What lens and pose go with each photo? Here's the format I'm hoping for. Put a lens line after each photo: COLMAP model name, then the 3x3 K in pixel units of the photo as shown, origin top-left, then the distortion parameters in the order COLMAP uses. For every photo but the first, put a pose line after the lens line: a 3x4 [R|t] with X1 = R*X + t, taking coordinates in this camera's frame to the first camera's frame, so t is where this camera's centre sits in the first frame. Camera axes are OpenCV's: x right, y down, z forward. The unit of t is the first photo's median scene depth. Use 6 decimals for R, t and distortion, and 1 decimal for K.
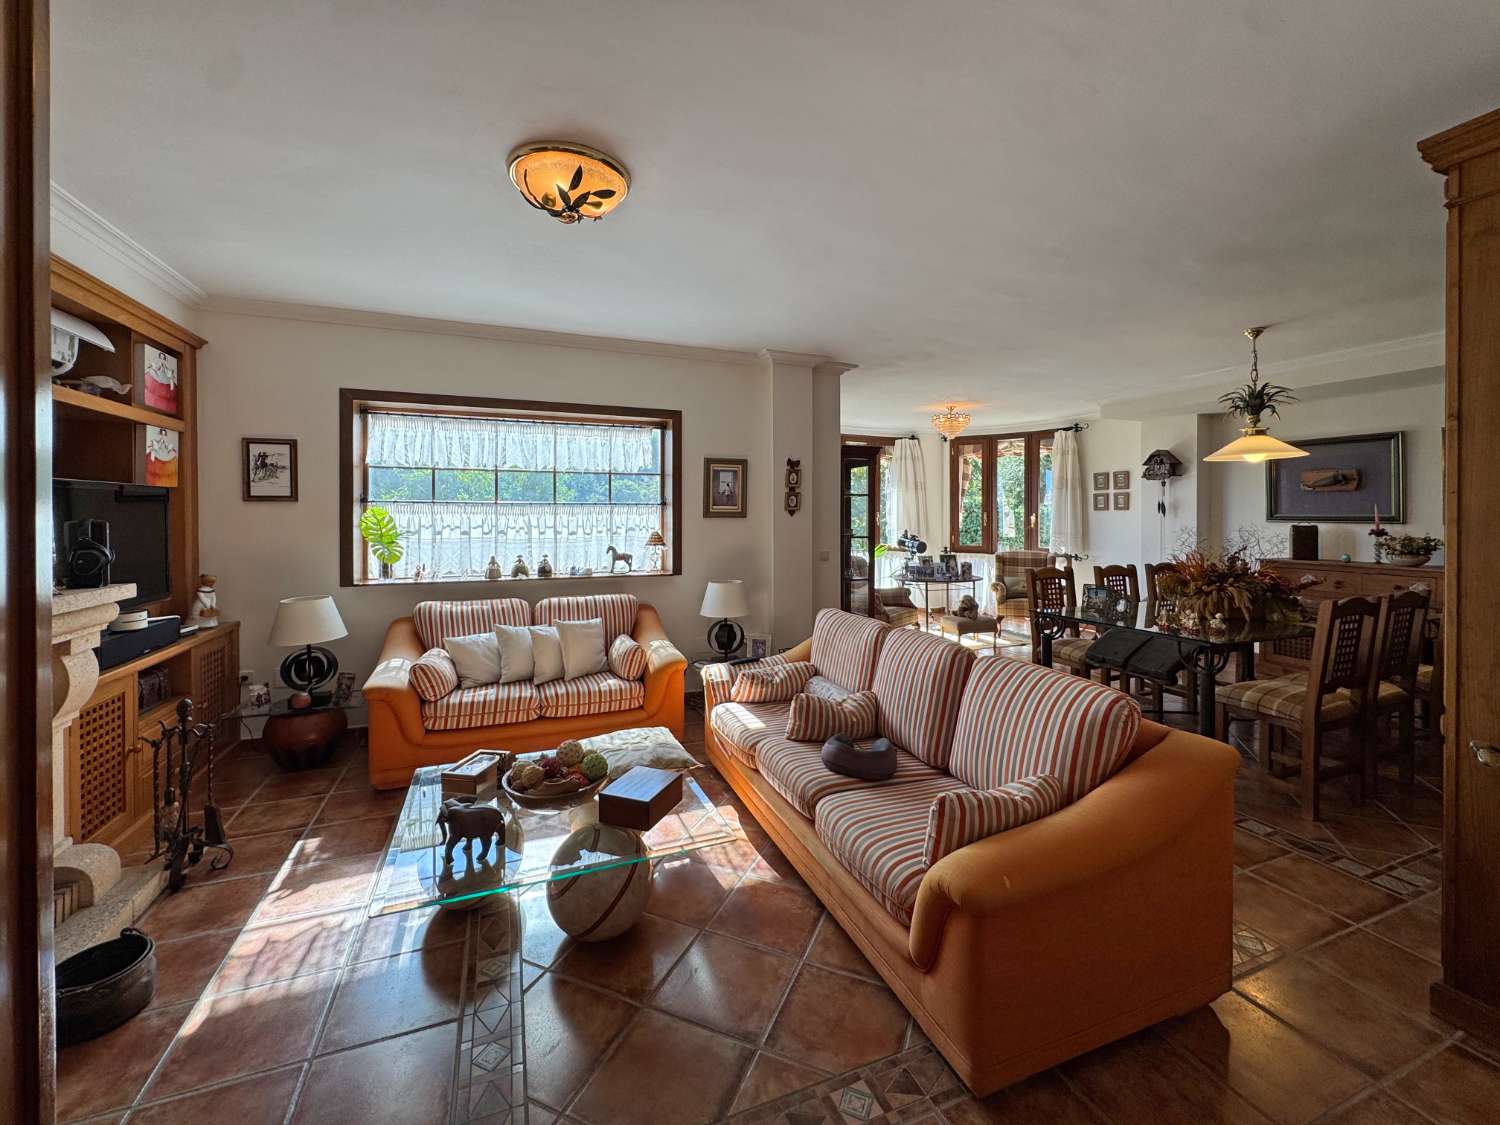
lens RADIAL K [[583.0, 0, 763.8], [0, 583.0, 517.7], [0, 0, 1]] dist [-0.000620, -0.000156]
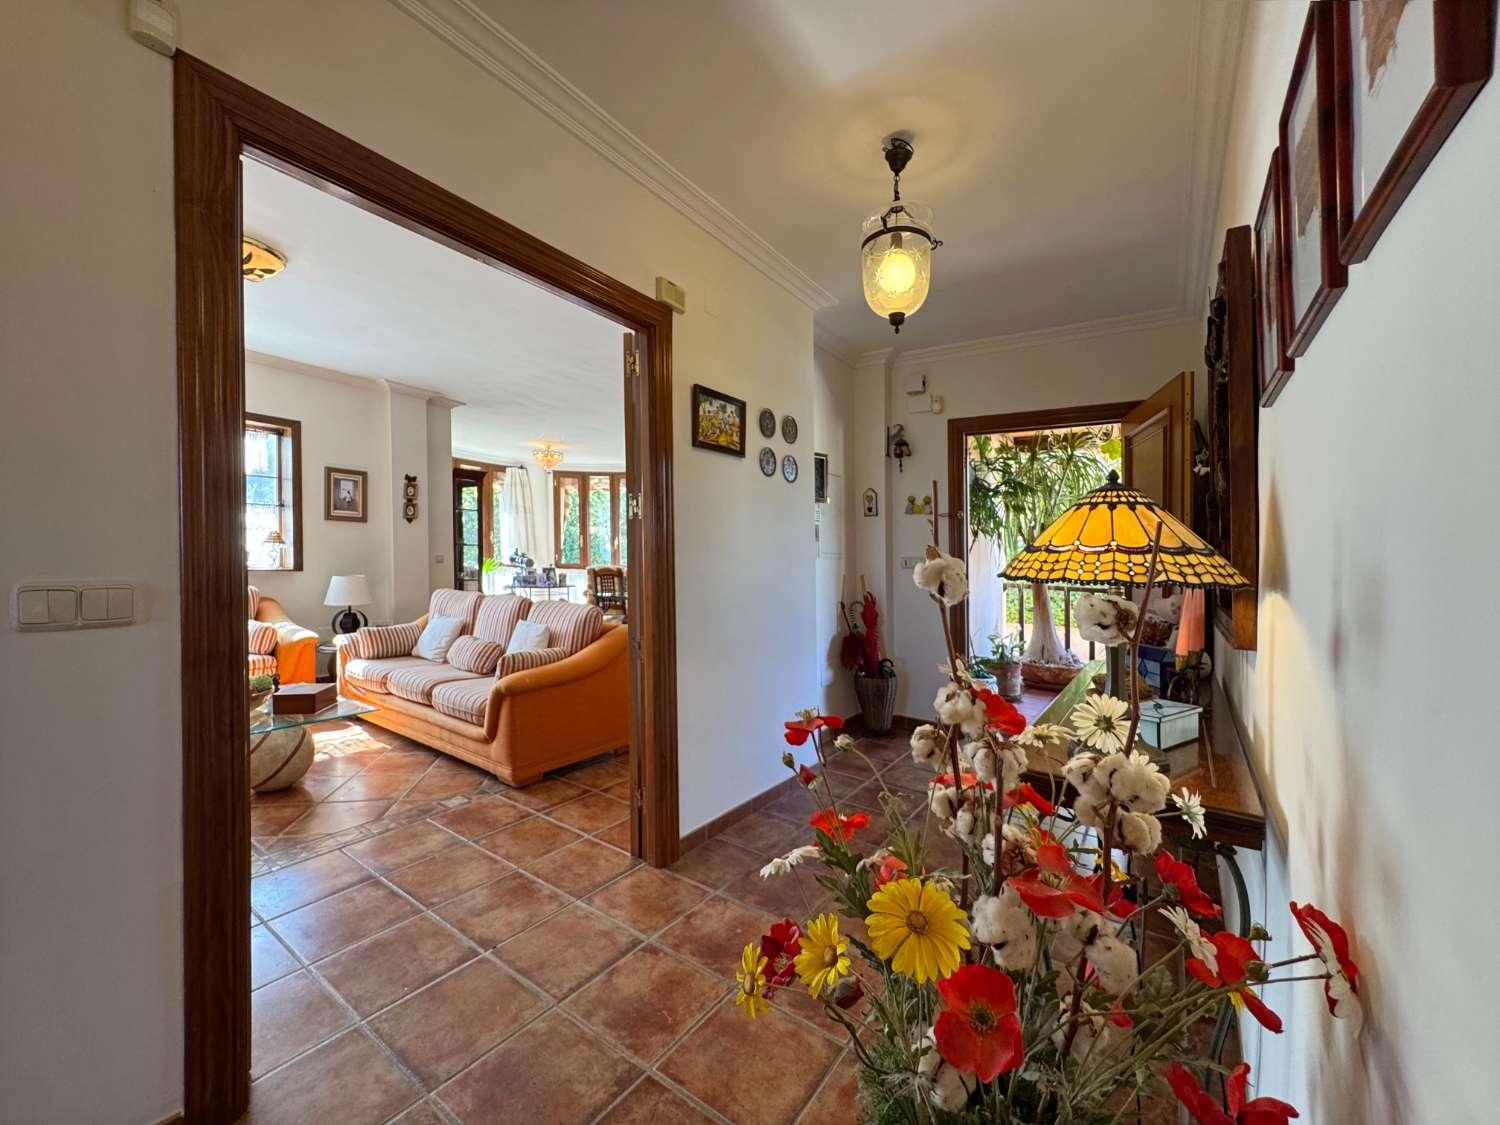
lens RADIAL K [[608.6, 0, 711.6], [0, 608.6, 593.8], [0, 0, 1]] dist [0.001587, 0.000032]
pose [[0.863877, -0.000097, 0.503703, -0.051813], [-0.032305, 0.997931, 0.055597, 0.055079], [-0.502666, -0.064301, 0.862086, -0.422306]]
